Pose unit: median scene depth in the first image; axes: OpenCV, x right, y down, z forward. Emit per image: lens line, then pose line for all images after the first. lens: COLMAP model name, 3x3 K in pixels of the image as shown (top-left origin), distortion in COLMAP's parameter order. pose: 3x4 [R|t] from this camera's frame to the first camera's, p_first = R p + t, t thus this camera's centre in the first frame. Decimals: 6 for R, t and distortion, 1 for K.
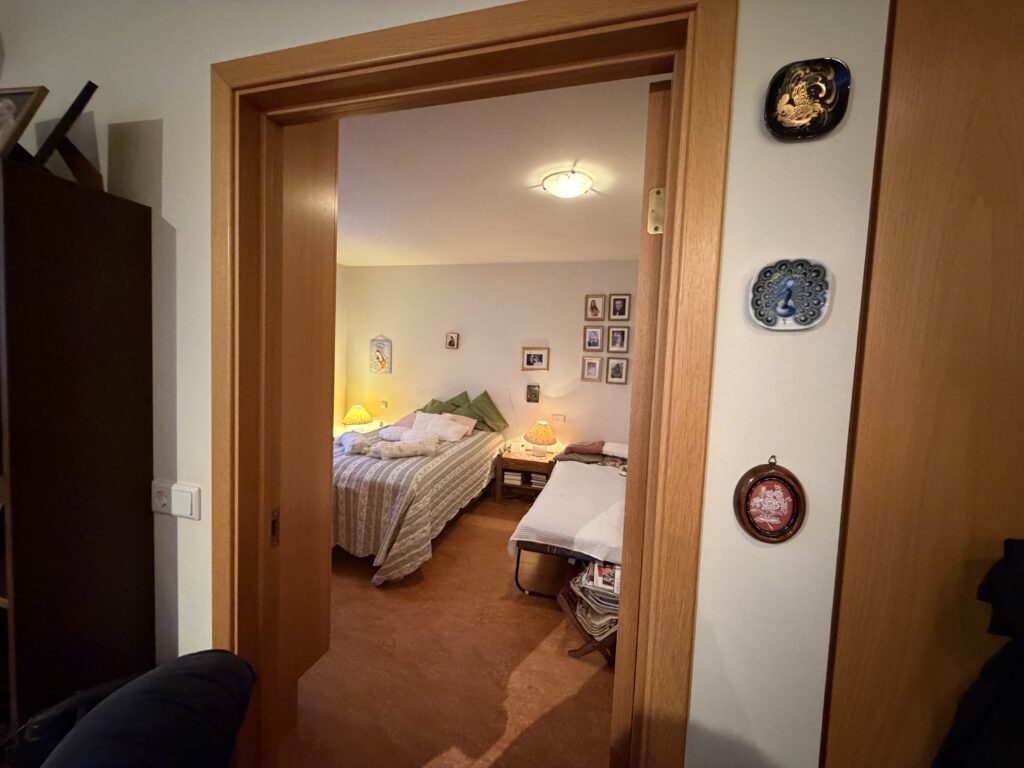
lens RADIAL K [[407.8, 0, 510.5], [0, 407.8, 381.4], [0, 0, 1]] dist [-0.000711, 0.000098]
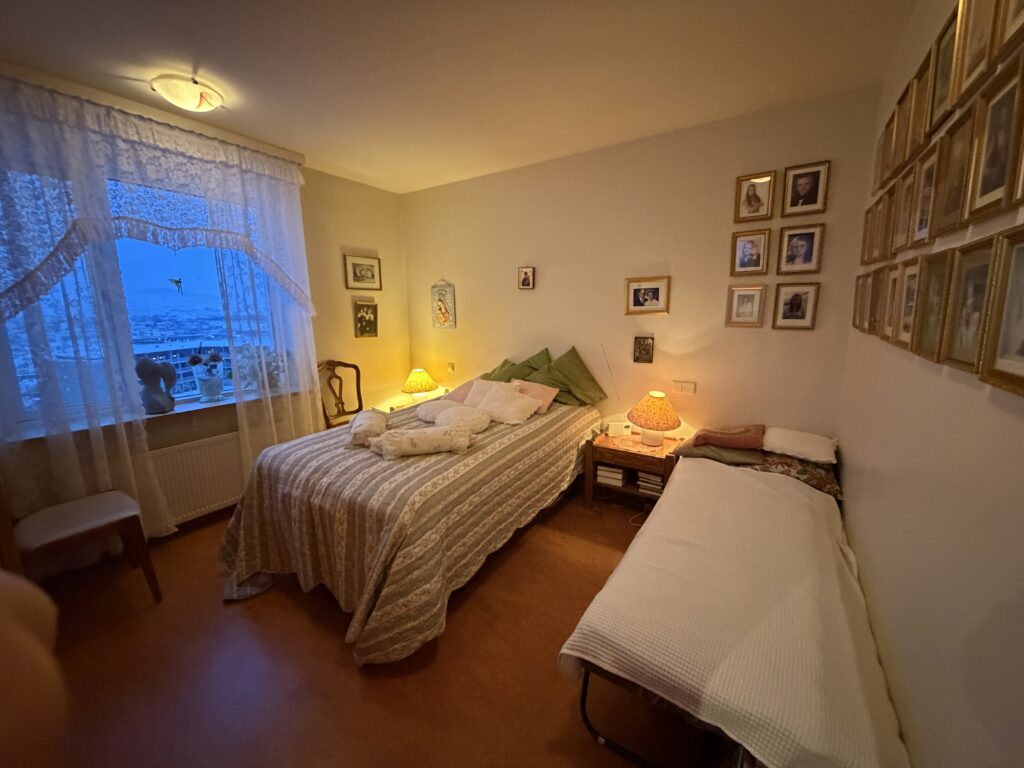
lens RADIAL K [[407.8, 0, 509.2], [0, 407.8, 381.1], [0, 0, 1]] dist [-0.000711, 0.000098]
pose [[0.951683, -0.001128, -0.307081, 0.060531], [0.035469, 0.993704, 0.106273, 0.003880], [0.305028, -0.112030, 0.945731, 0.361587]]
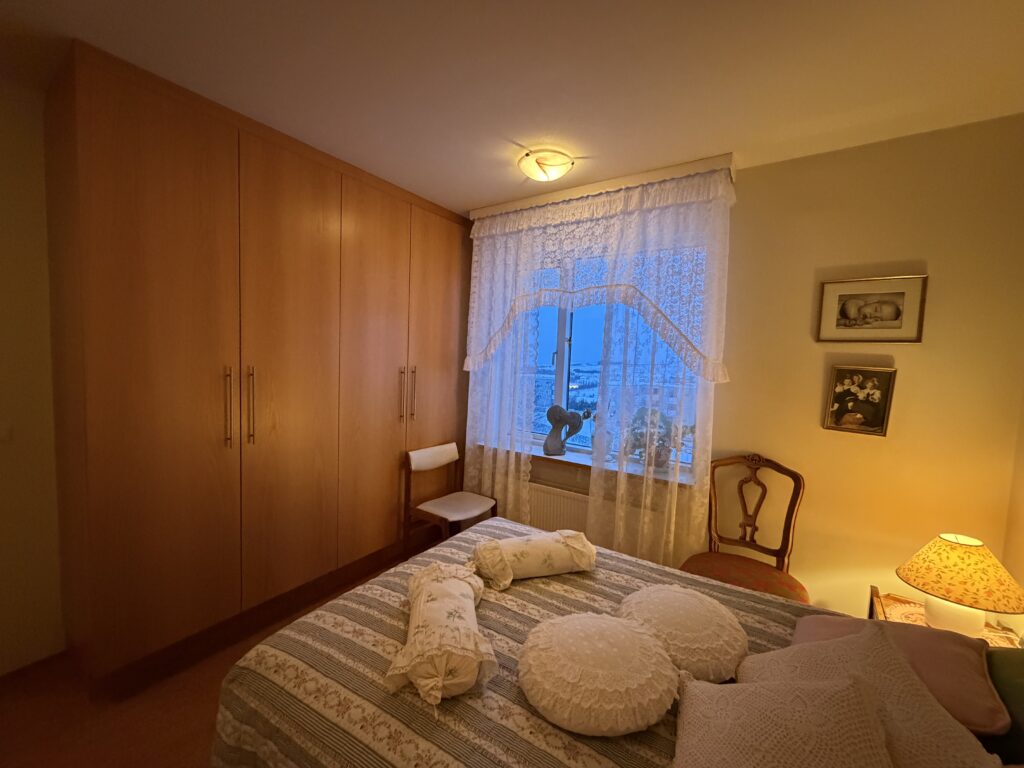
lens RADIAL K [[407.8, 0, 510.8], [0, 407.8, 381.8], [0, 0, 1]] dist [-0.000711, 0.000098]
pose [[-0.309945, 0.004216, -0.950745, 0.049365], [-0.100511, 0.994241, 0.037175, -0.050018], [0.945427, 0.107082, -0.307737, 0.976514]]
